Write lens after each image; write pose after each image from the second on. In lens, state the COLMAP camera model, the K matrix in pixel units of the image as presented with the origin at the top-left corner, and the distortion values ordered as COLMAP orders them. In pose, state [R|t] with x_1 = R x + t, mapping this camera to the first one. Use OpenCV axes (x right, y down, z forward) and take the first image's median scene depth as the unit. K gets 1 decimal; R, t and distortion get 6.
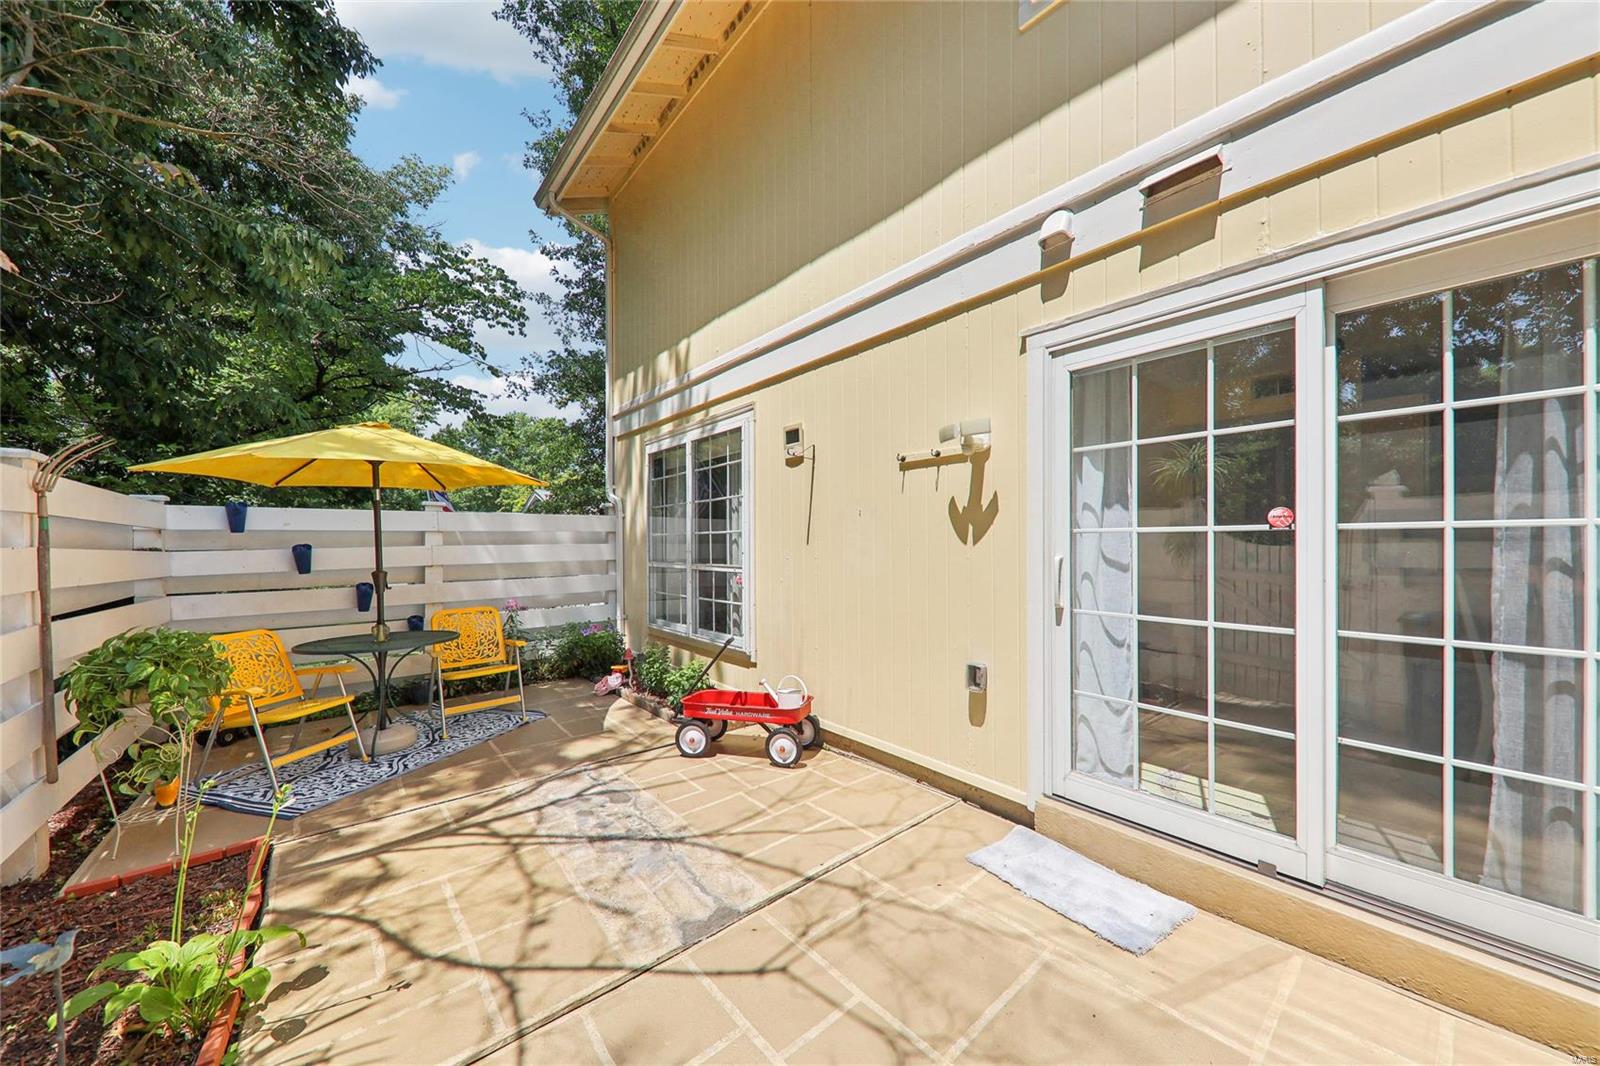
lens RADIAL K [[572.0, 0, 797.9], [0, 572.0, 538.3], [0, 0, 1]] dist [0.010385, -0.006024]
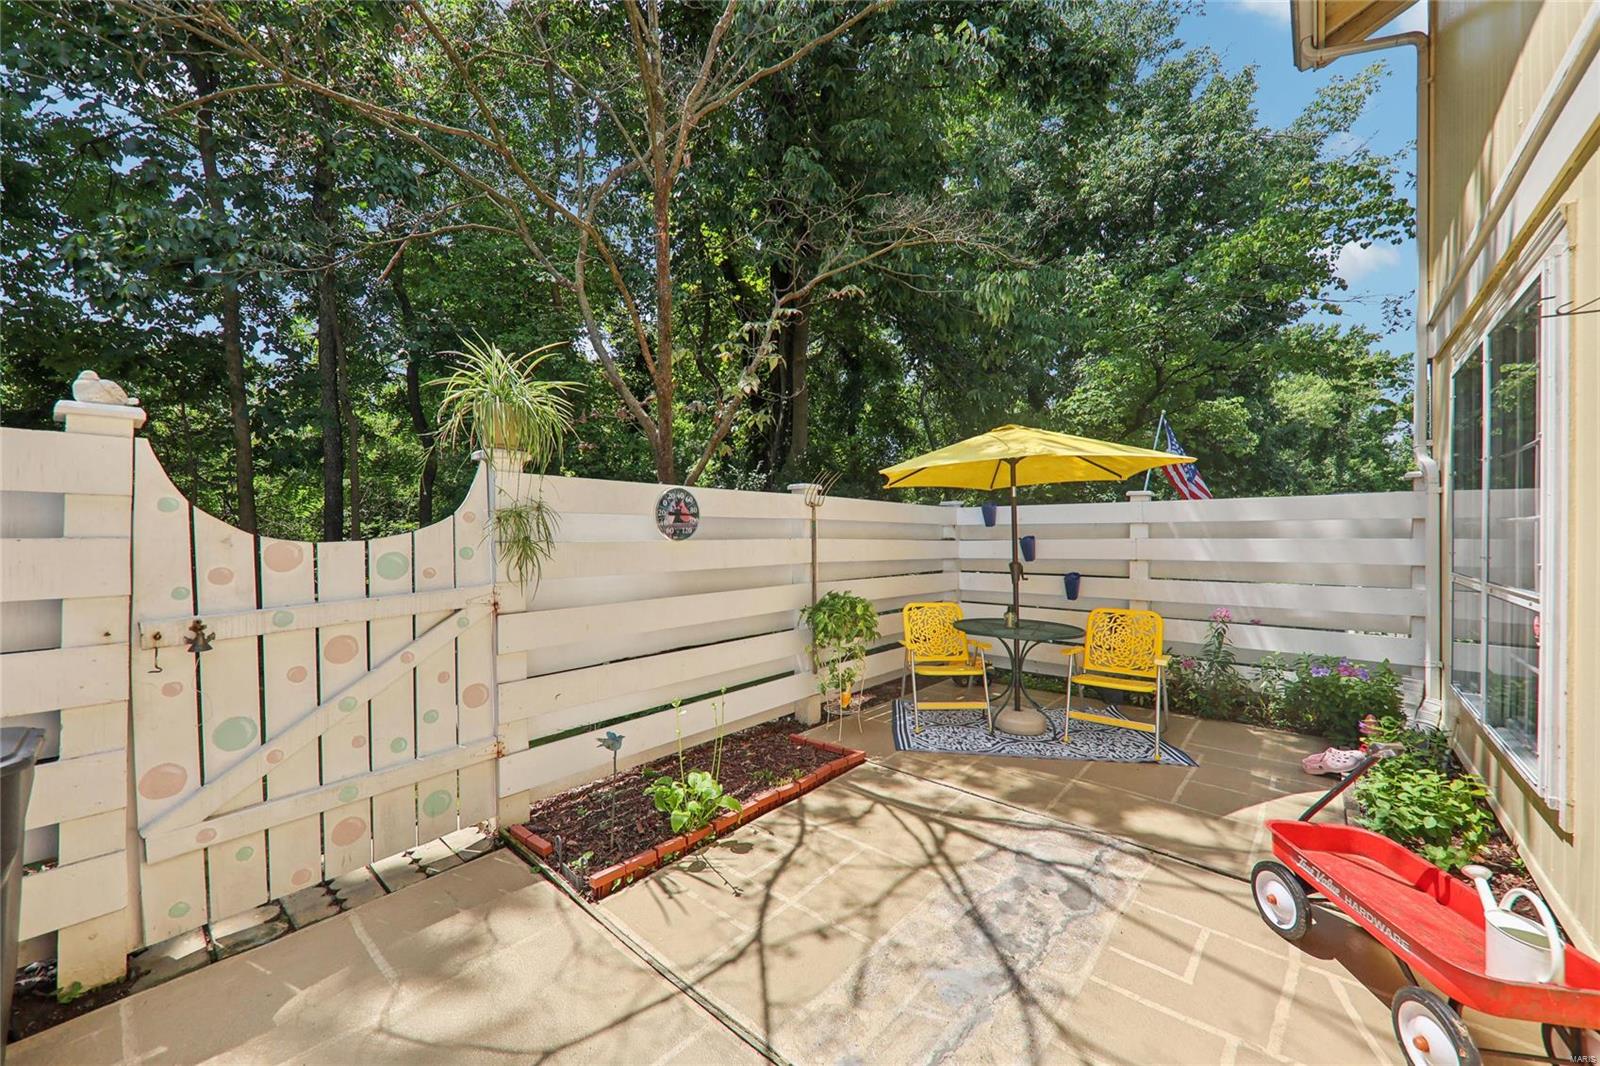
lens RADIAL K [[572.0, 0, 797.9], [0, 572.0, 538.3], [0, 0, 1]] dist [0.010385, -0.006024]
pose [[0.175938, 0.017529, -0.984245, 0.322457], [0.004026, 0.999820, 0.018526, -0.012471], [0.984393, -0.007222, 0.175835, 0.527339]]
